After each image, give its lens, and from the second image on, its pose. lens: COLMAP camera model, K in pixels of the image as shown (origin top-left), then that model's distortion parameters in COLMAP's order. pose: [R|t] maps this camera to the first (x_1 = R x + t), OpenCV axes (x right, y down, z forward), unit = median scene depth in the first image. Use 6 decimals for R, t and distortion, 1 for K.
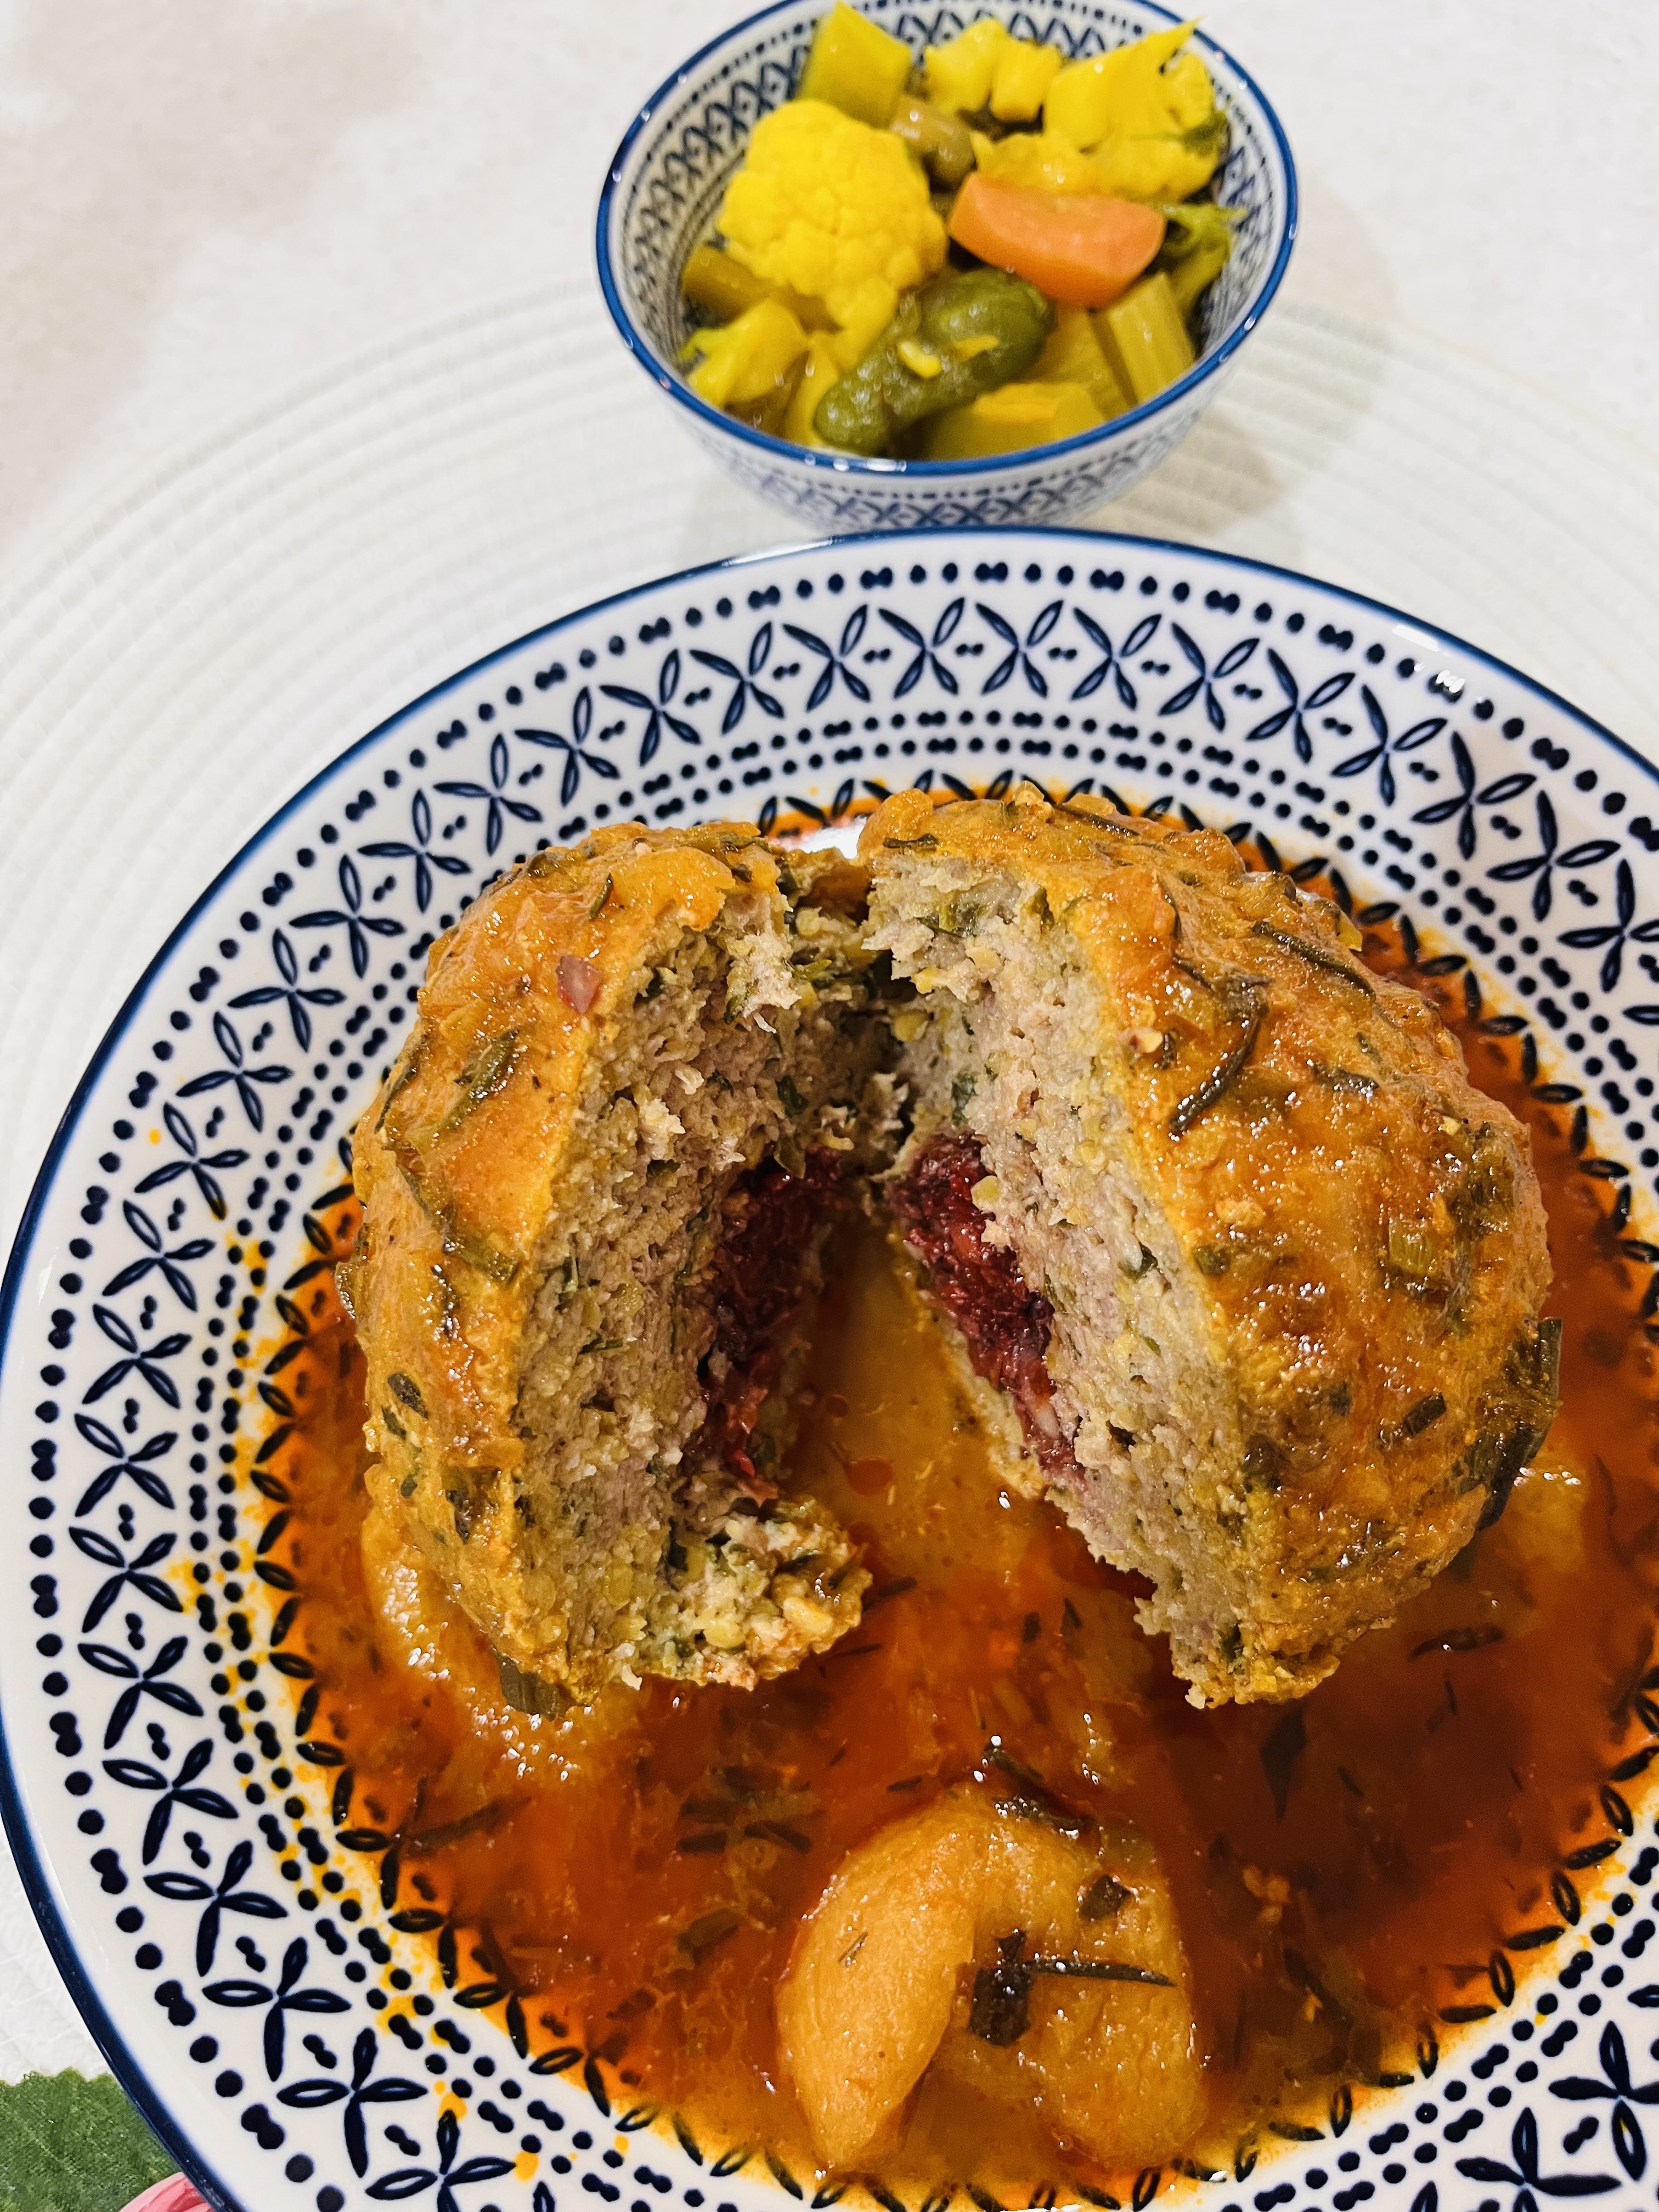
lens RADIAL K [[1722.8, 0, 827.2], [0, 1722.8, 1084.9], [0, 0, 1]] dist [0.018286, -0.096243]
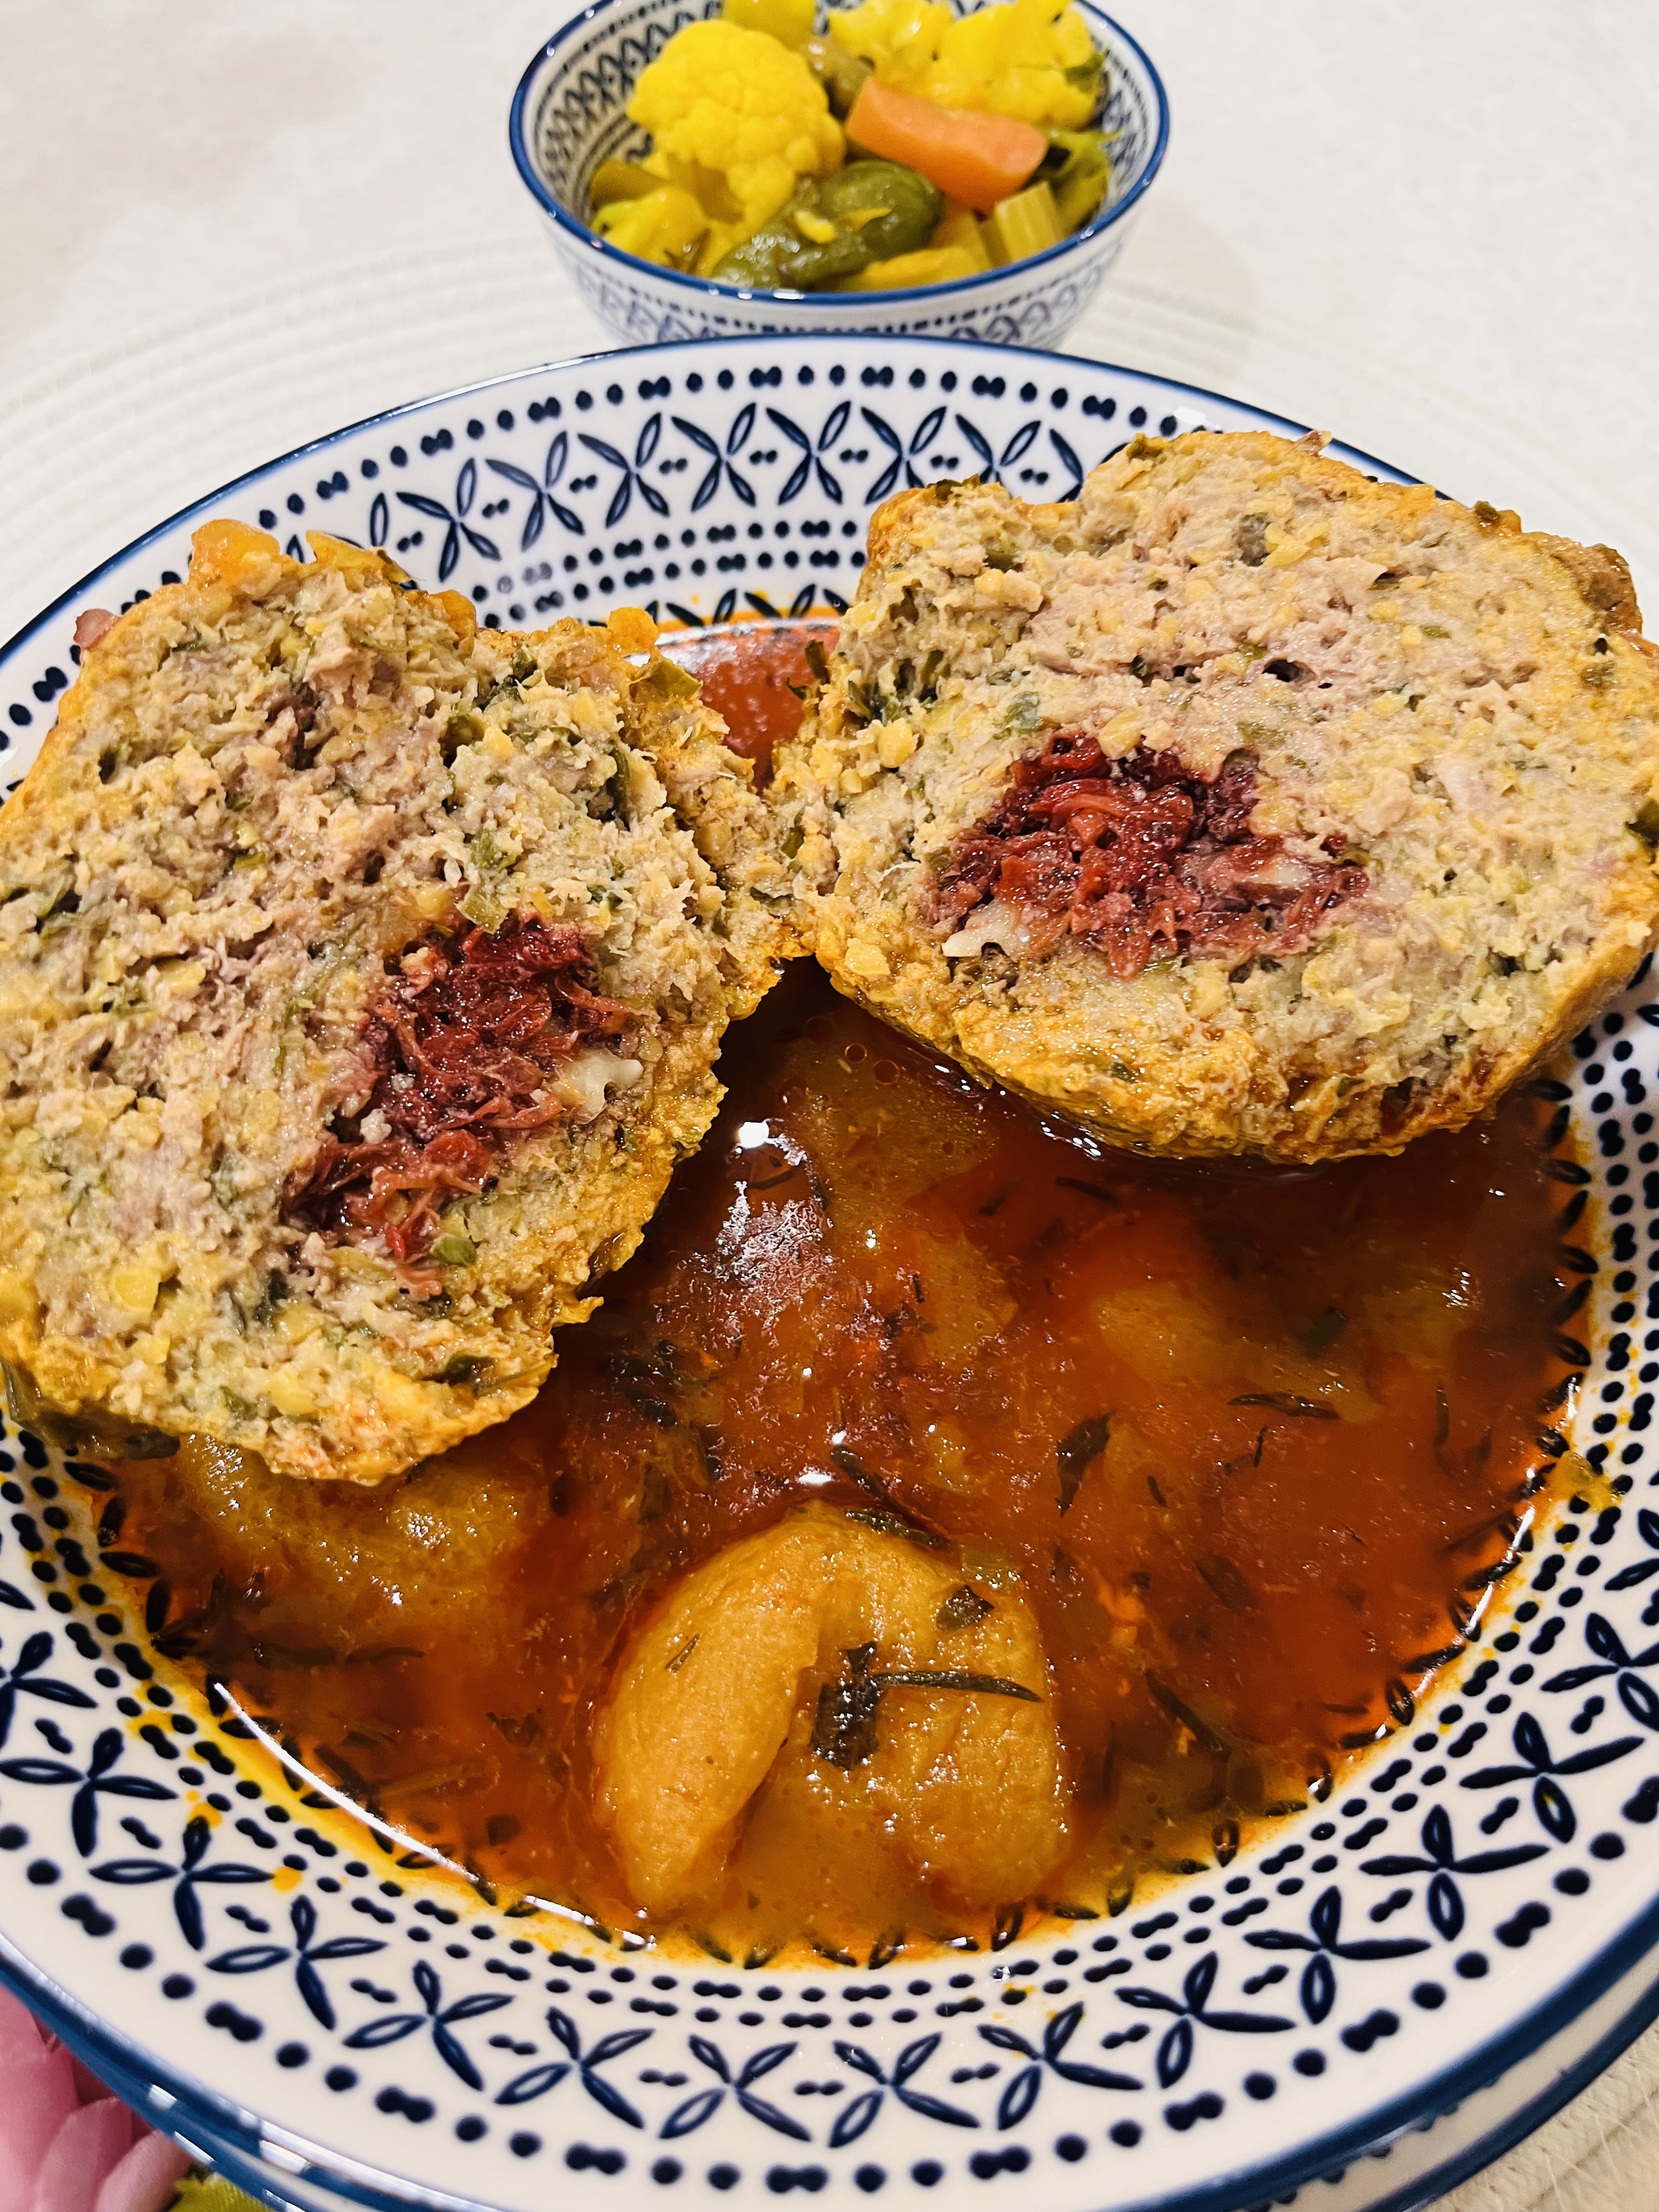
lens RADIAL K [[1722.8, 0, 824.4], [0, 1722.8, 1064.7], [0, 0, 1]] dist [0.018286, -0.096243]
pose [[0.996825, 0.042762, 0.067162, 0.012211], [-0.031429, 0.986365, -0.161543, 0.275187], [-0.073155, 0.158920, 0.984578, 0.055046]]
